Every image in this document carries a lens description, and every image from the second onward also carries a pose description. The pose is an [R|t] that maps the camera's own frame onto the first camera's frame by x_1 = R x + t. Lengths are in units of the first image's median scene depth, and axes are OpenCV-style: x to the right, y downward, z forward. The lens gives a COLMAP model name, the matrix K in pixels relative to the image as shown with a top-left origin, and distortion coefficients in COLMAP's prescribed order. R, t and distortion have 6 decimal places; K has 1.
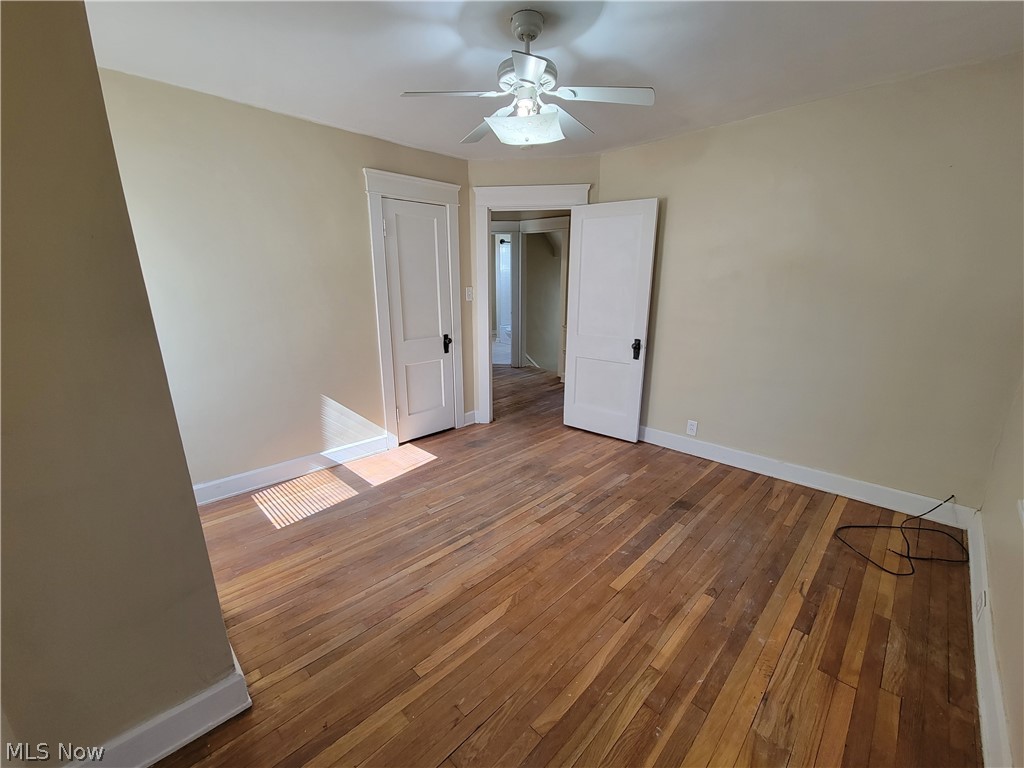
lens RADIAL K [[418.6, 0, 511.3], [0, 418.6, 385.7], [0, 0, 1]] dist [-0.001134, 0.000084]
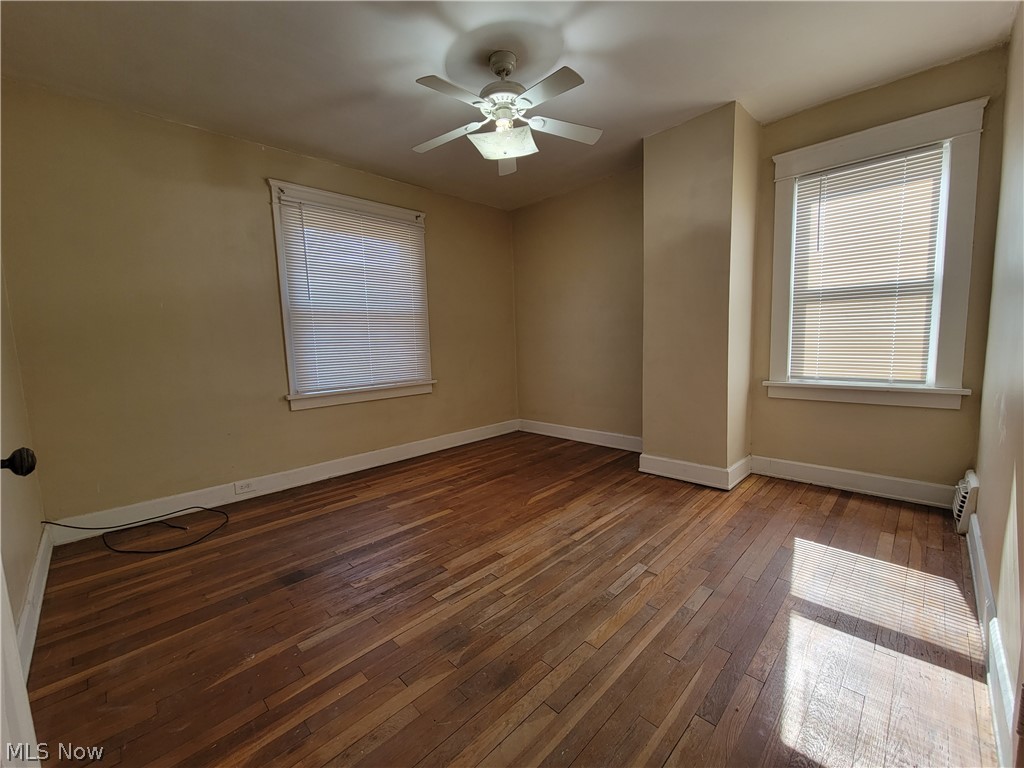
lens RADIAL K [[418.6, 0, 510.9], [0, 418.6, 383.7], [0, 0, 1]] dist [-0.001134, 0.000084]
pose [[-0.999442, 0.033017, 0.004977, 0.031628], [0.032647, 0.935039, 0.353040, -0.336840], [0.007002, 0.353005, -0.935595, 1.954834]]
